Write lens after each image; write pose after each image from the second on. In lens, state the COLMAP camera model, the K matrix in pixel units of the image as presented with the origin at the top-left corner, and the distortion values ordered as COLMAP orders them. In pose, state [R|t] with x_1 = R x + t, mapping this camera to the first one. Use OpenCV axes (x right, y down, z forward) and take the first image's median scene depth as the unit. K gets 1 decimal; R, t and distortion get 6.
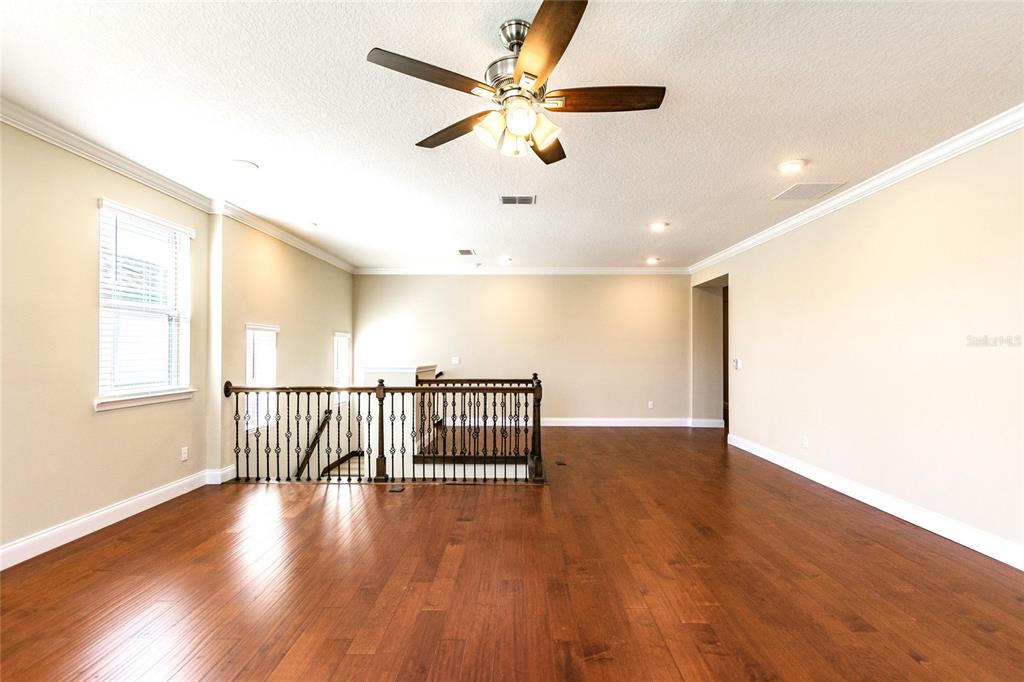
lens RADIAL K [[450.7, 0, 508.4], [0, 450.7, 339.7], [0, 0, 1]] dist [0.004706, -0.000854]
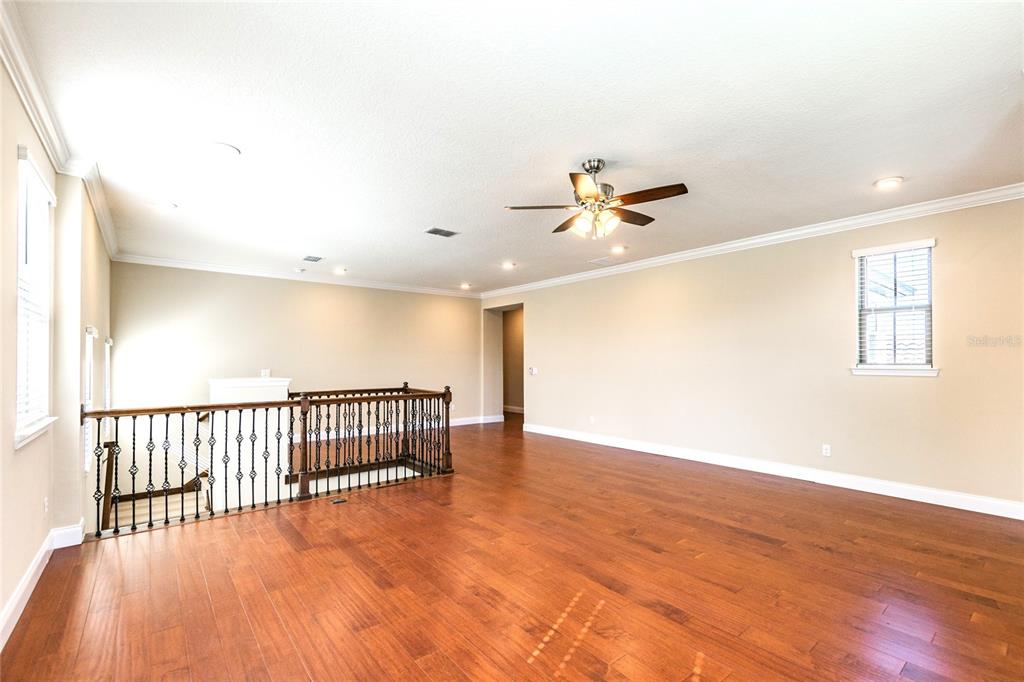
lens RADIAL K [[450.7, 0, 526.3], [0, 450.7, 349.7], [0, 0, 1]] dist [0.004706, -0.000854]
pose [[0.760575, 0.015365, 0.649068, -1.185506], [-0.016030, 0.999860, -0.004885, -0.010350], [-0.649052, -0.006690, 0.760714, -0.065793]]
